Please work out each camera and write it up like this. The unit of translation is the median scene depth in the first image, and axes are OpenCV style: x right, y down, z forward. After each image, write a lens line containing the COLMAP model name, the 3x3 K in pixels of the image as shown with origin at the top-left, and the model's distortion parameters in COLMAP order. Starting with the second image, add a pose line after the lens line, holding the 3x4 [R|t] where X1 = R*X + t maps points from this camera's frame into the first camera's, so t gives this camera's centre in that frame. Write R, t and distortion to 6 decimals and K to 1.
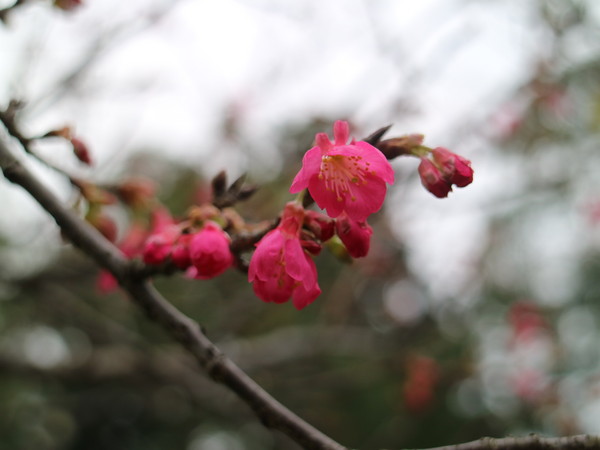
lens RADIAL K [[1252.8, 0, 300.8], [0, 1252.8, 224.8], [0, 0, 1]] dist [-0.173853, 0.000000]
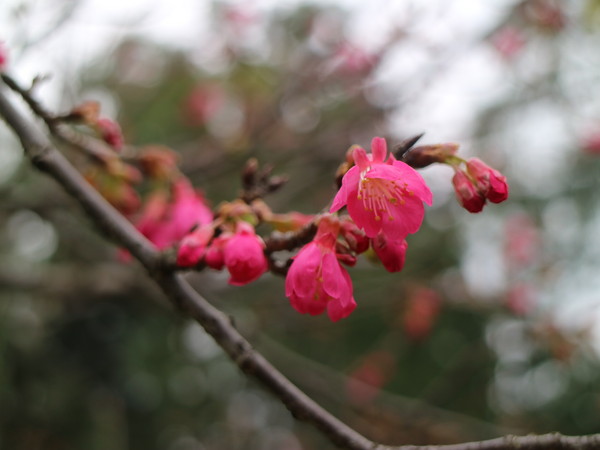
lens RADIAL K [[1252.8, 0, 299.4], [0, 1252.8, 225.0], [0, 0, 1]] dist [-0.173853, 0.000000]
pose [[0.999846, 0.011366, 0.013389, -0.041847], [-0.012637, 0.994998, 0.099089, -0.105378], [-0.012196, -0.099243, 0.994989, -0.006954]]
